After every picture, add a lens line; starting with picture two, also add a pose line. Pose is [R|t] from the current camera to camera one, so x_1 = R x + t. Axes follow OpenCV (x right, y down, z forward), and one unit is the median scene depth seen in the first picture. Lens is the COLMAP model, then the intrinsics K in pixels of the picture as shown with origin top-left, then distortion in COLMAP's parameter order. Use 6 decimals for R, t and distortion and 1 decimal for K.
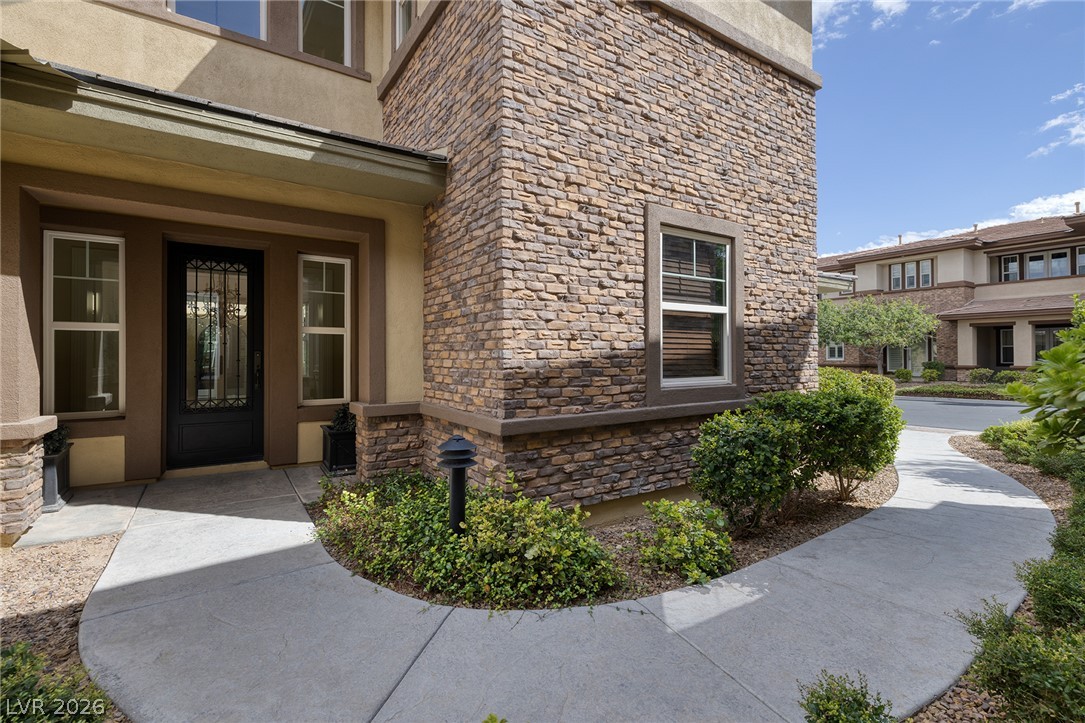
lens RADIAL K [[472.6, 0, 539.3], [0, 472.6, 358.2], [0, 0, 1]] dist [0.002789, 0.000306]
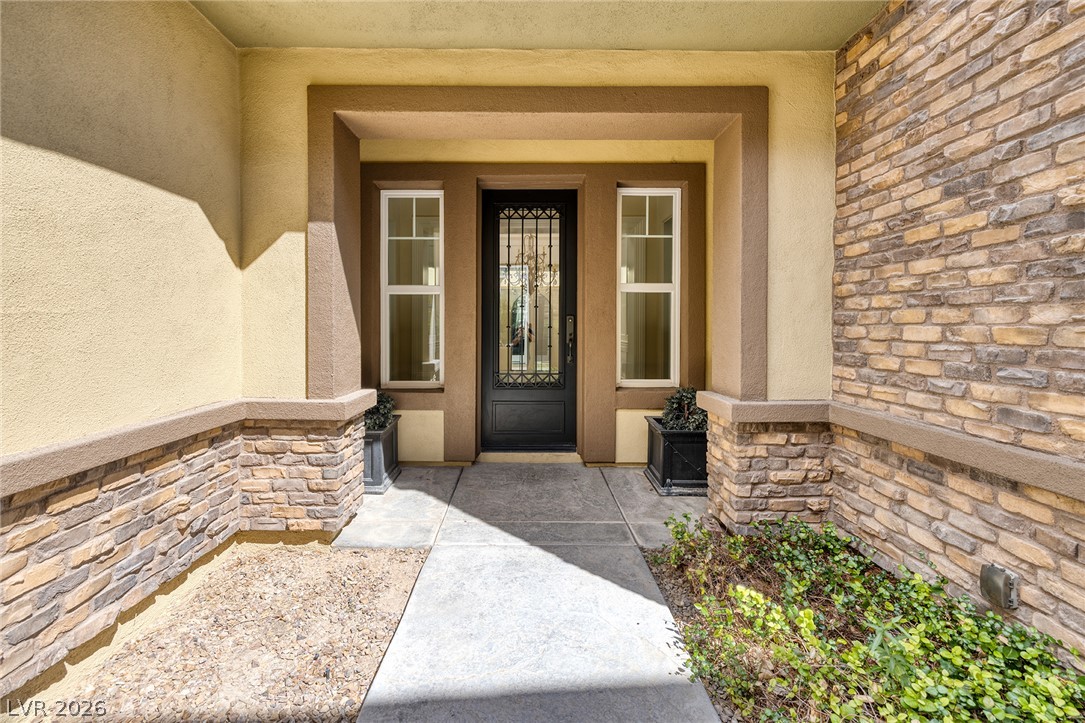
lens RADIAL K [[472.6, 0, 539.3], [0, 472.6, 358.2], [0, 0, 1]] dist [0.002789, 0.000306]
pose [[0.842358, 0.038527, -0.537539, -0.244888], [-0.004010, 0.997862, 0.065235, 0.005884], [0.538903, -0.052796, 0.840712, 0.349124]]
